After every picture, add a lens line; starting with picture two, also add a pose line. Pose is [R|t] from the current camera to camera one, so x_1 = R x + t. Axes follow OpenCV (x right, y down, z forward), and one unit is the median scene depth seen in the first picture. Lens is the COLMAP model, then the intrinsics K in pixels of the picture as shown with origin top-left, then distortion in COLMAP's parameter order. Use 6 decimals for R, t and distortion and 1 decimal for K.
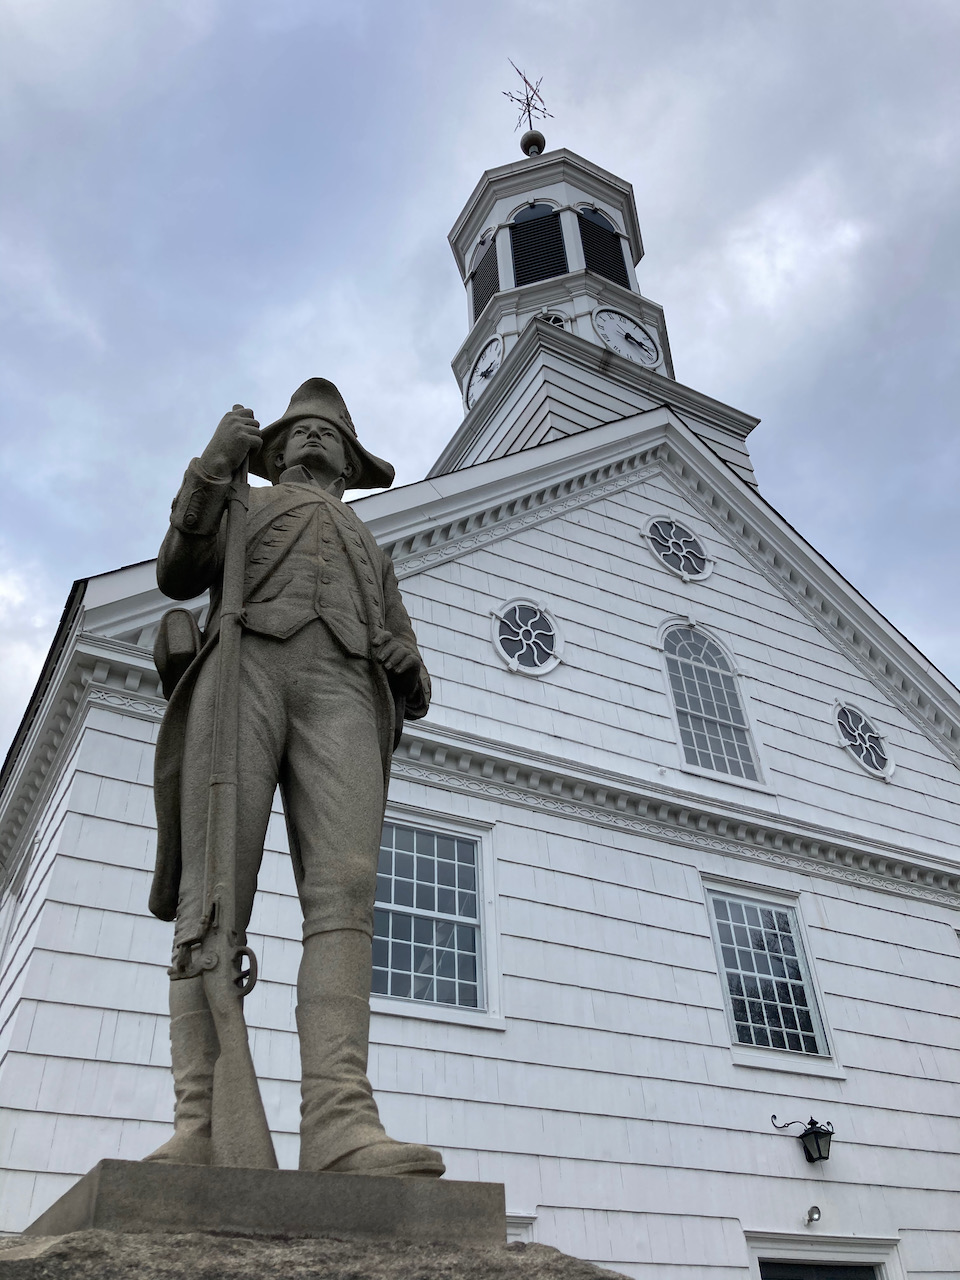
lens RADIAL K [[1047.5, 0, 480.0], [0, 1047.5, 640.0], [0, 0, 1]] dist [0.043712, -0.086696]
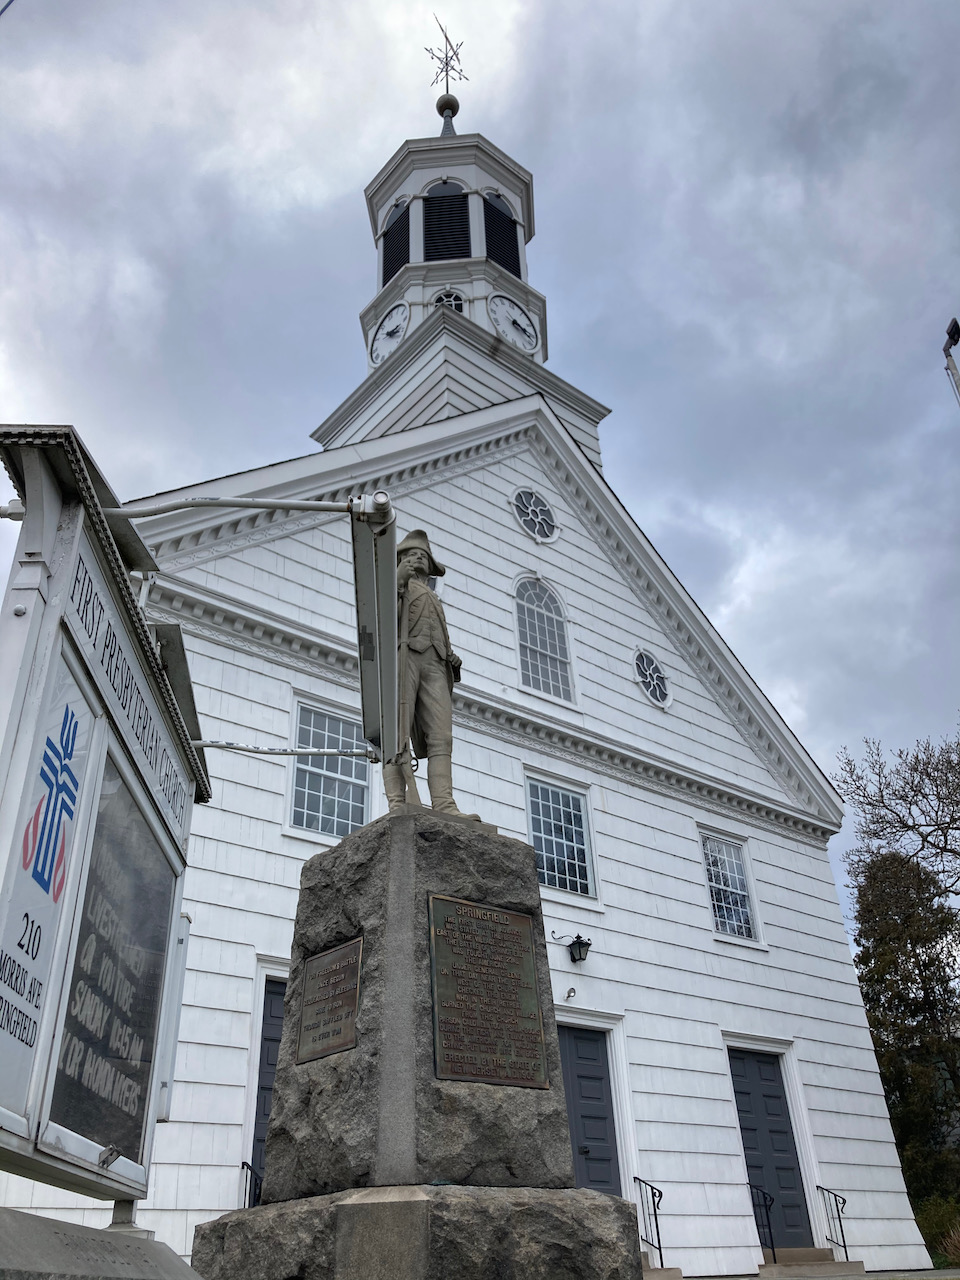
lens RADIAL K [[1047.5, 0, 480.0], [0, 1047.5, 640.0], [0, 0, 1]] dist [0.043712, -0.086696]
pose [[0.980189, 0.106498, 0.166999, -0.075843], [-0.122638, 0.988408, 0.089491, -0.045465], [-0.155532, -0.108199, 0.981887, -0.263760]]
